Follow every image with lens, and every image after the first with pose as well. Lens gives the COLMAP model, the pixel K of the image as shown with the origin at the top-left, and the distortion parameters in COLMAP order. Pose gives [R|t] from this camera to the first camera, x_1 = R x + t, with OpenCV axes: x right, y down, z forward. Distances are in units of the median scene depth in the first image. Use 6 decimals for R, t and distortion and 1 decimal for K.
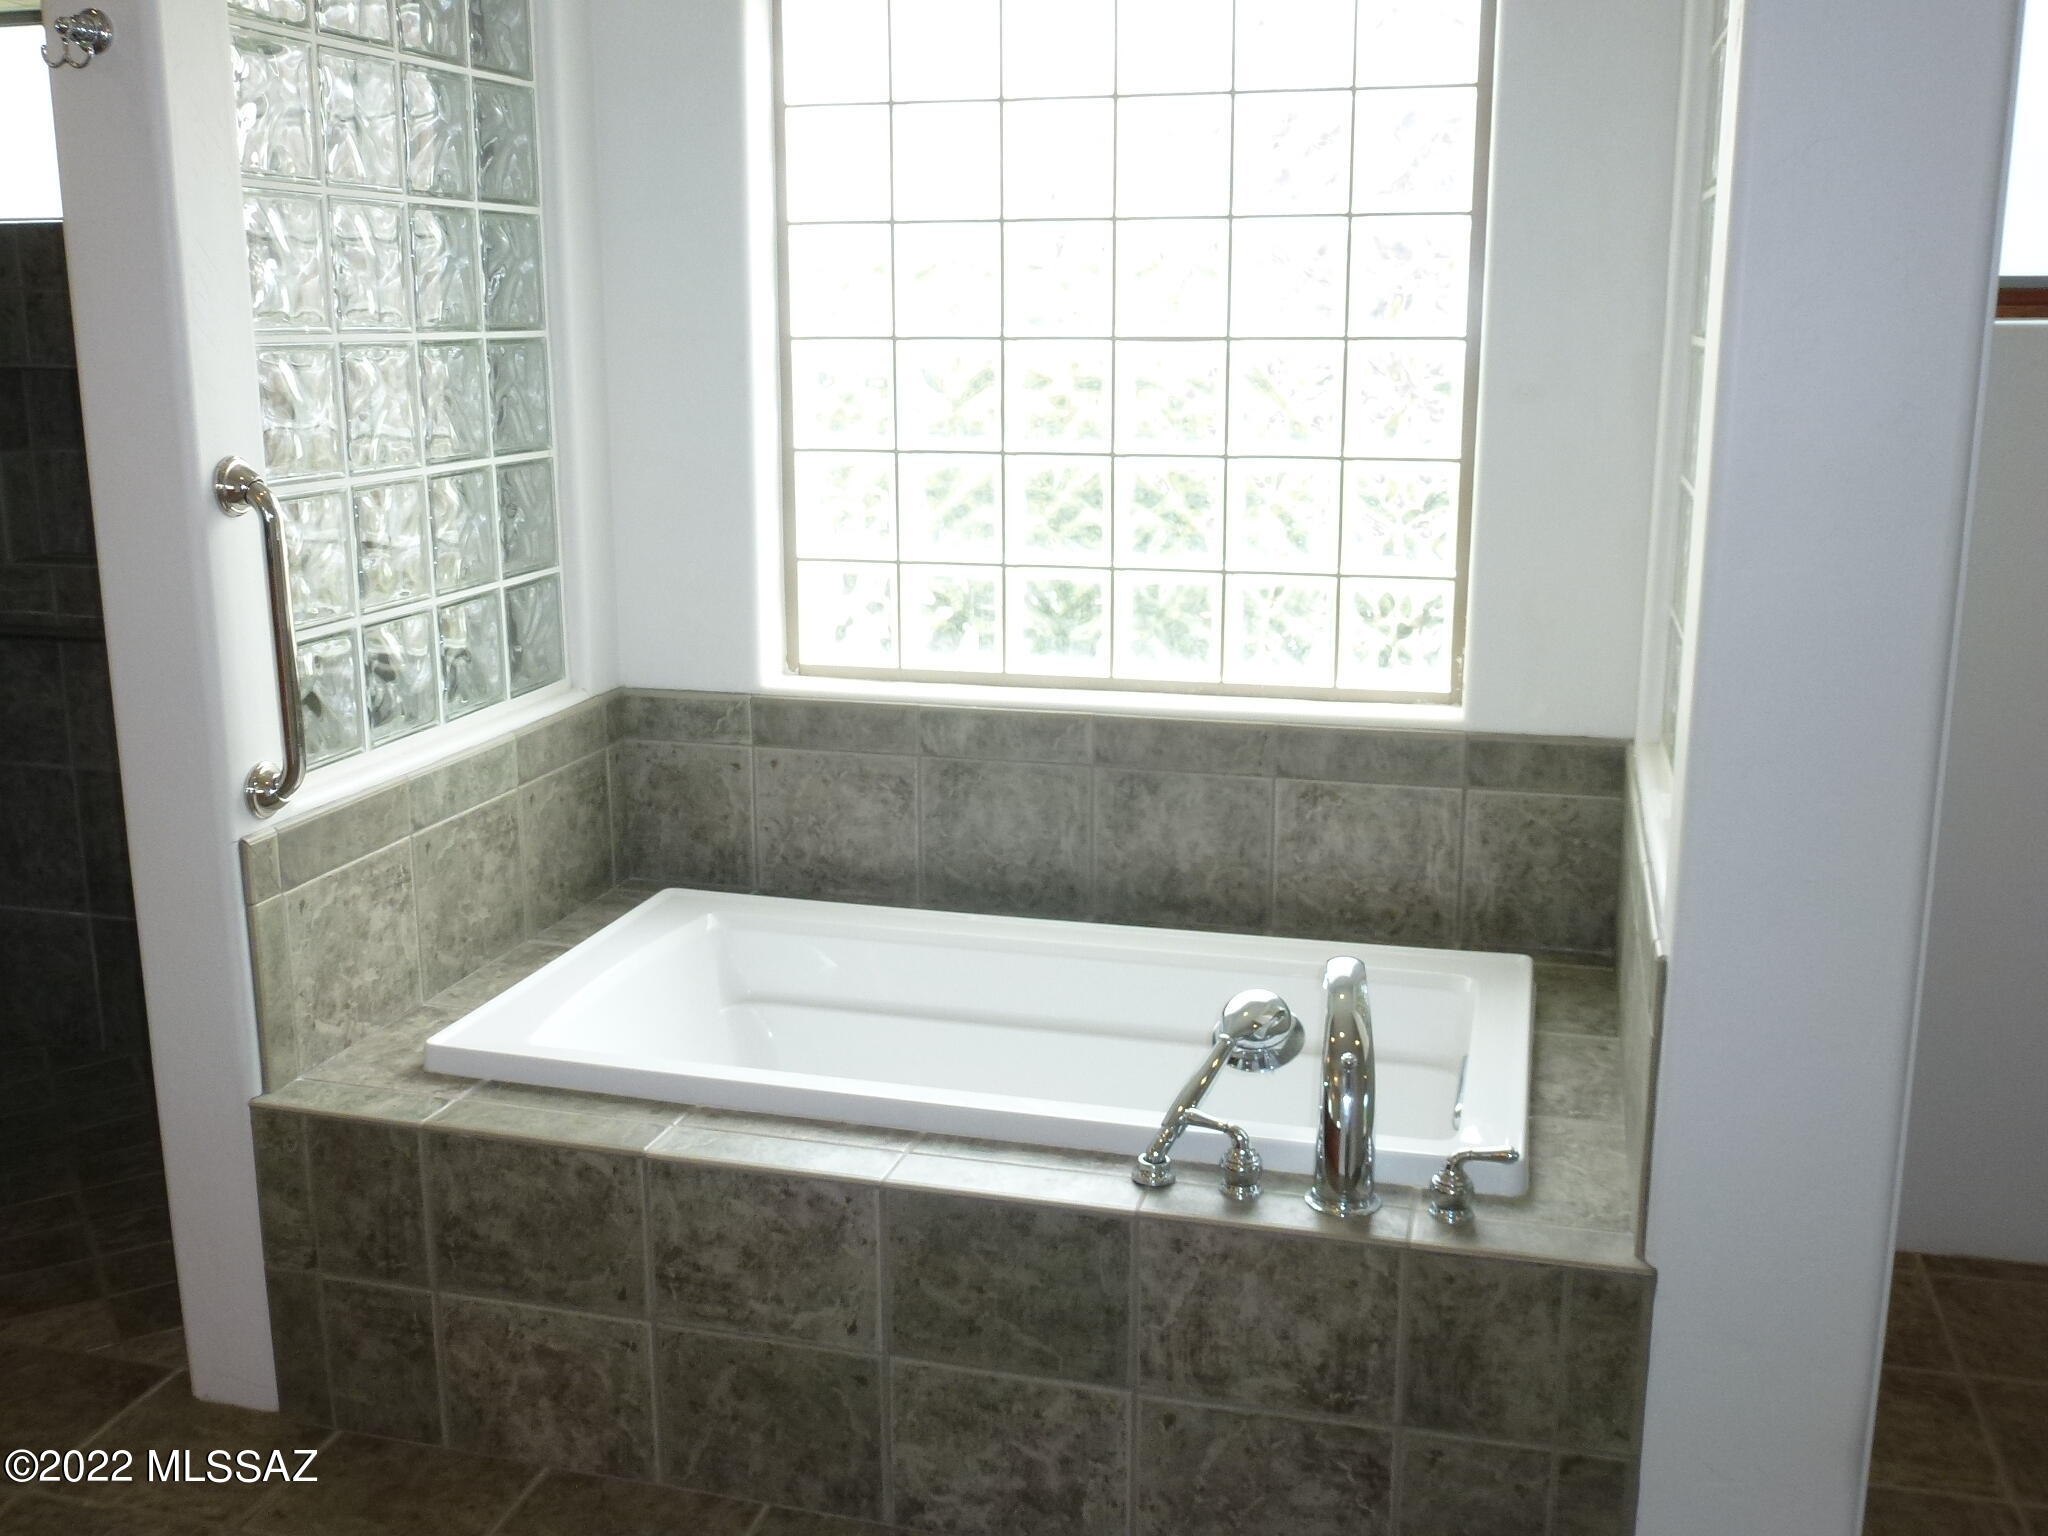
lens RADIAL K [[1937.9, 0, 1026.0], [0, 1937.9, 767.1], [0, 0, 1]] dist [-0.021367, 0.000000]
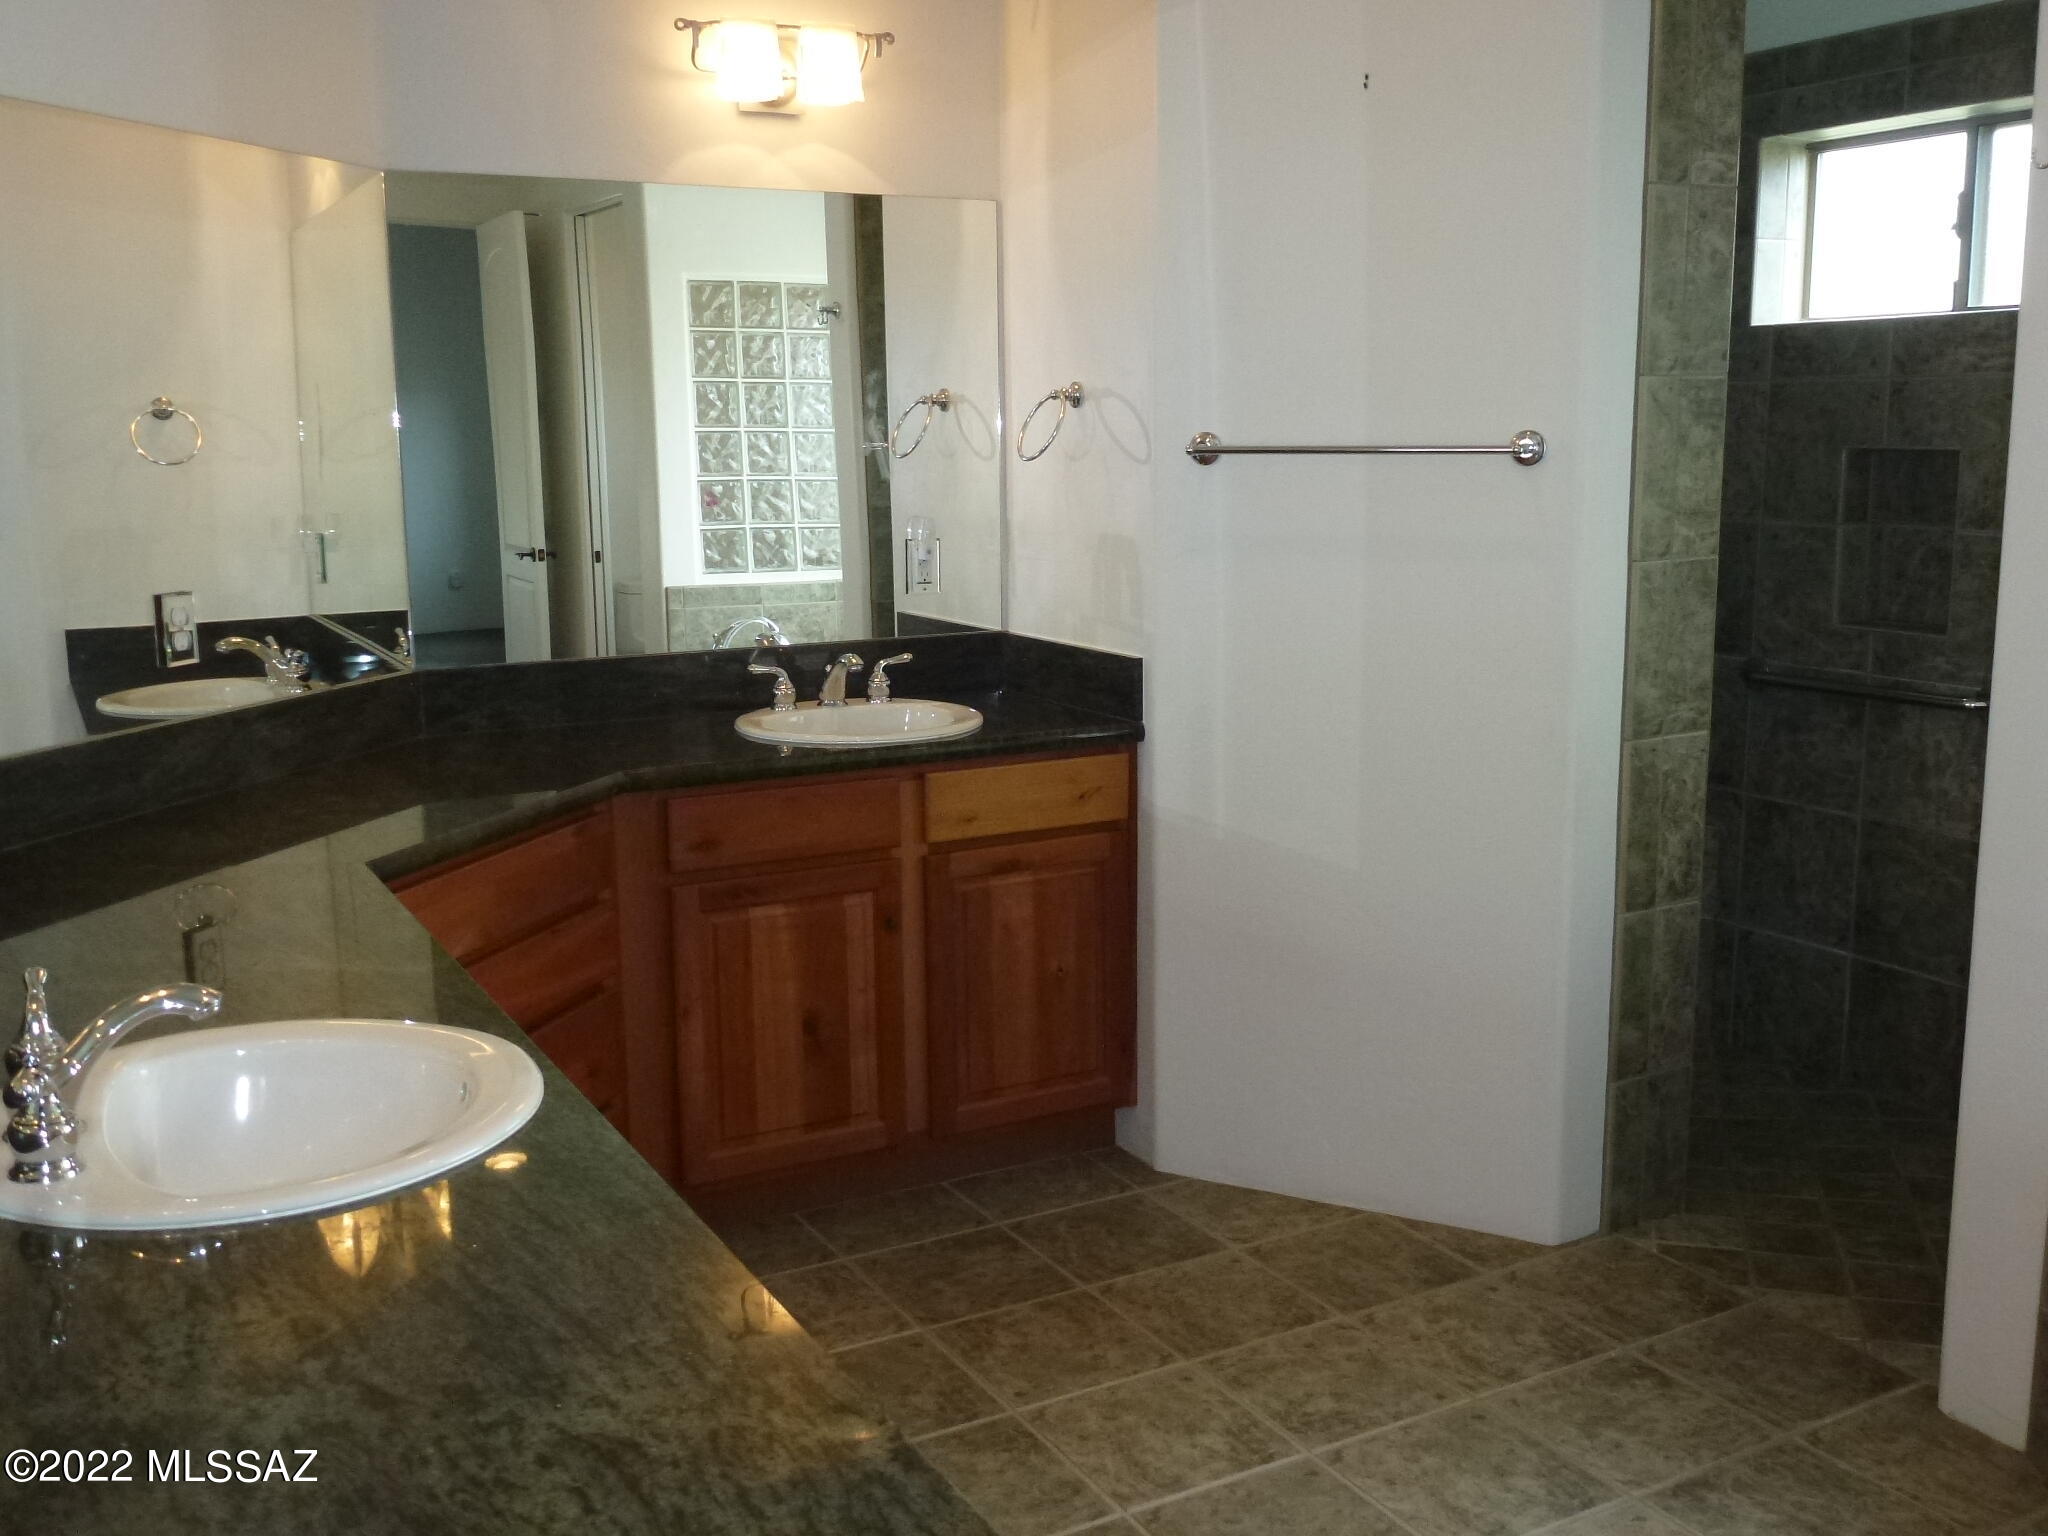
lens RADIAL K [[1937.9, 0, 1032.6], [0, 1937.9, 765.0], [0, 0, 1]] dist [-0.021367, 0.000000]
pose [[0.689509, 0.112763, -0.715446, -0.052825], [-0.148702, 0.988803, 0.012536, 0.033432], [0.708848, 0.097745, 0.698556, -0.108449]]
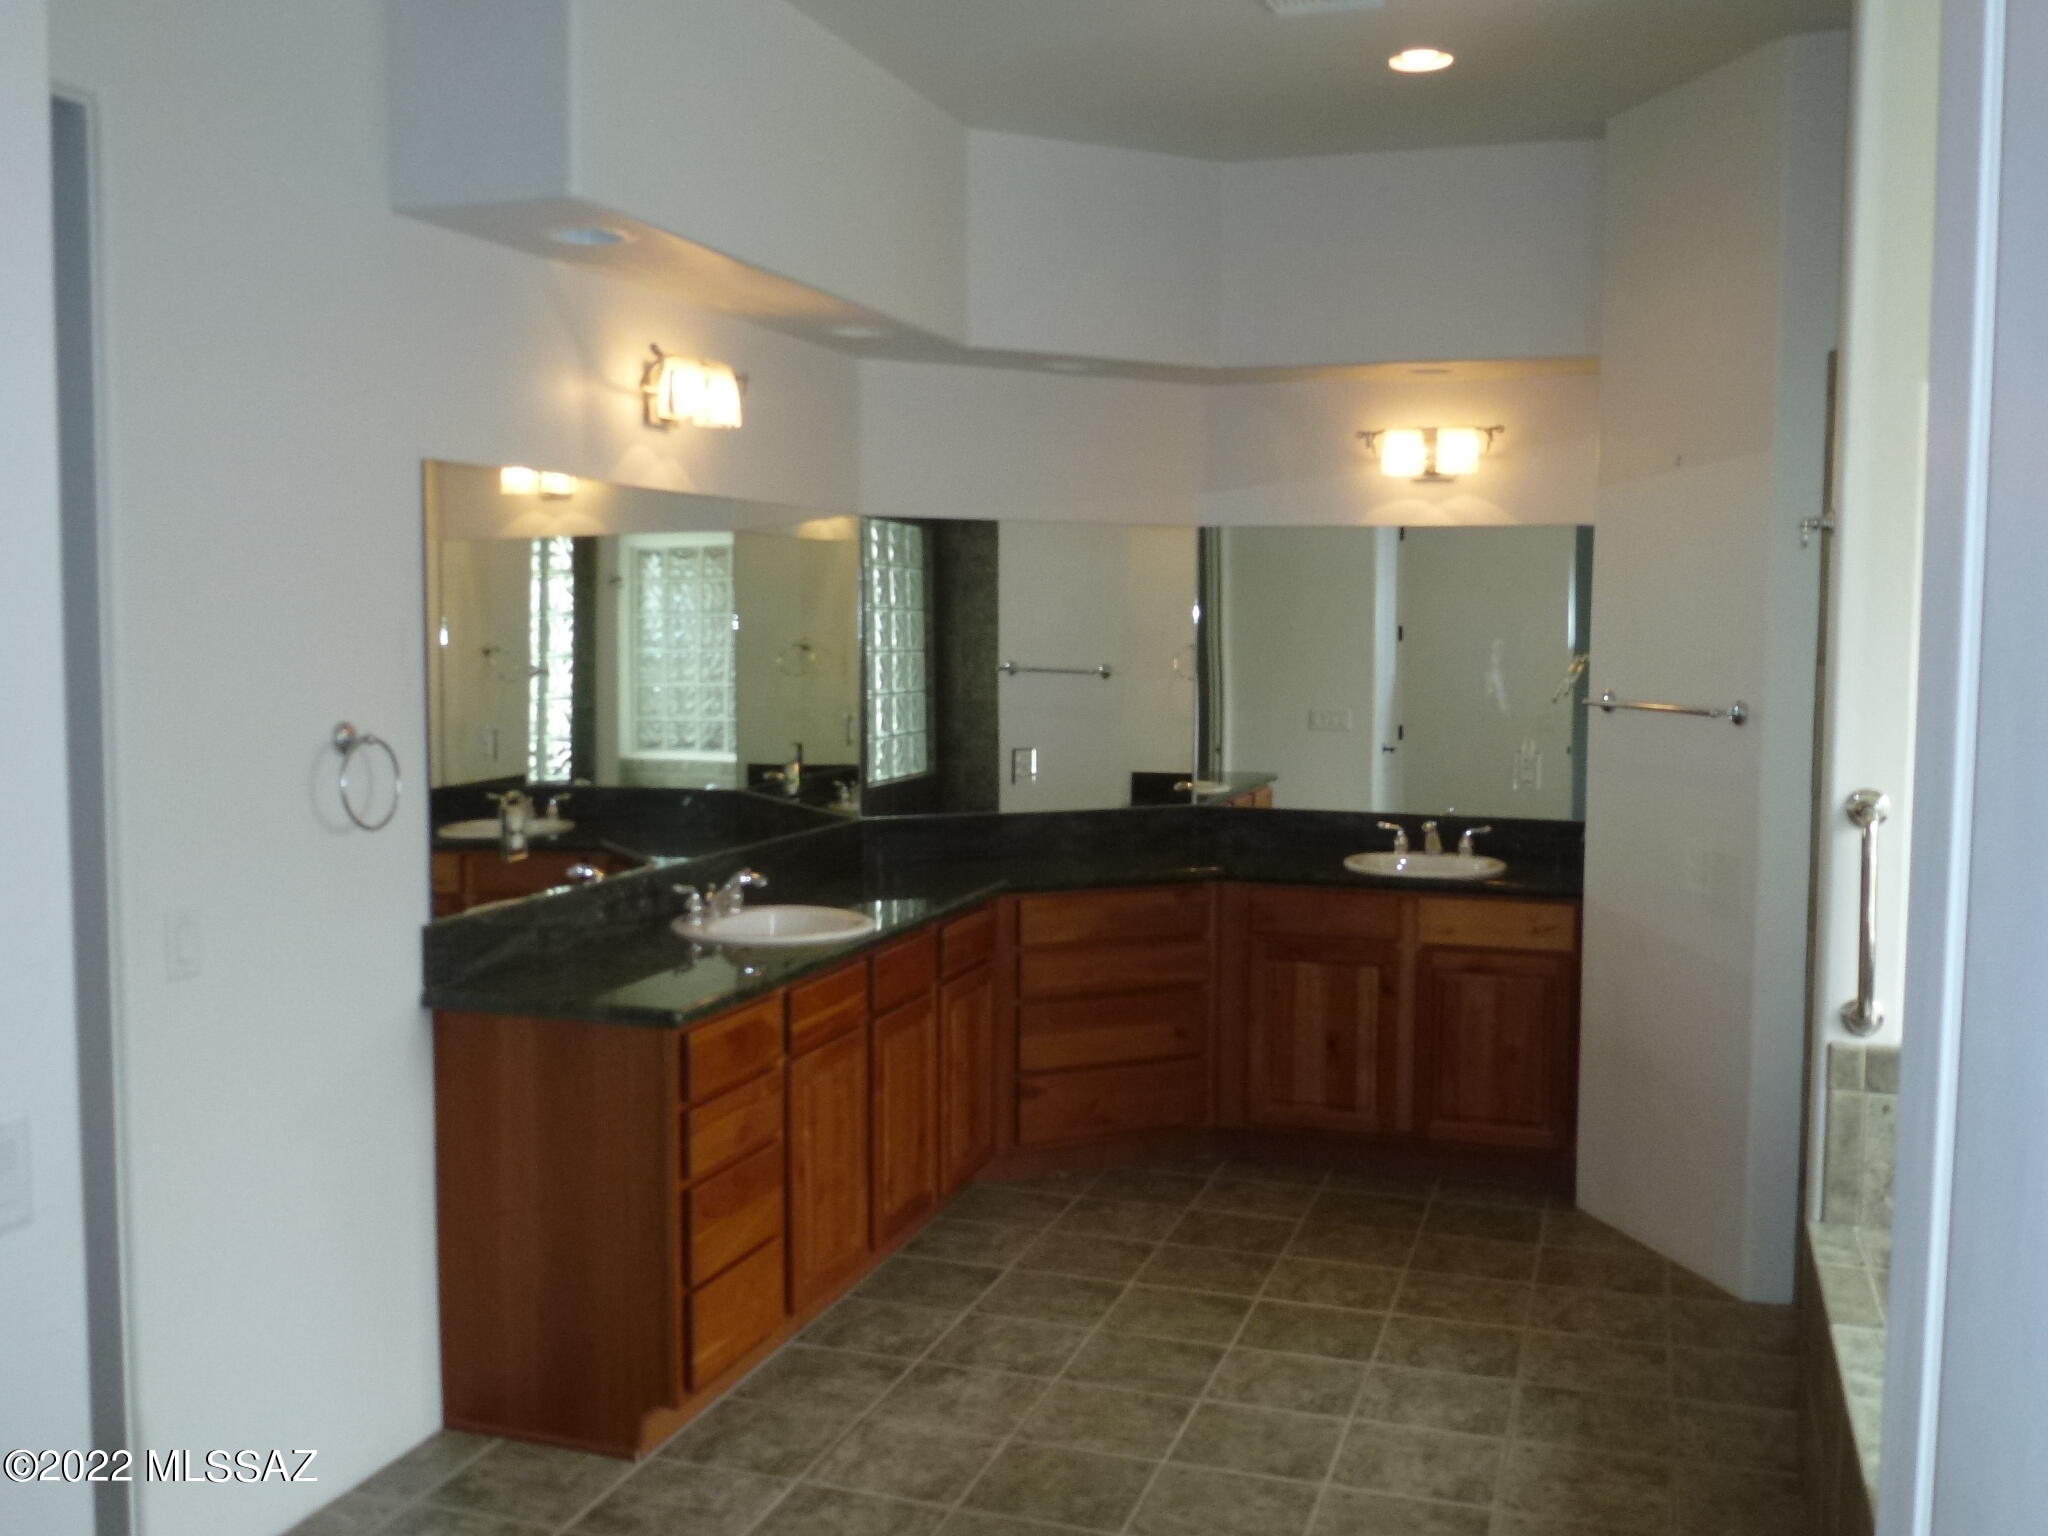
lens RADIAL K [[1937.9, 0, 1017.3], [0, 1937.9, 769.6], [0, 0, 1]] dist [-0.021367, 0.000000]
pose [[-0.061673, 0.073620, -0.995378, 0.897211], [-0.230688, 0.969222, 0.085979, -0.123486], [0.971071, 0.234924, -0.042791, 0.338570]]
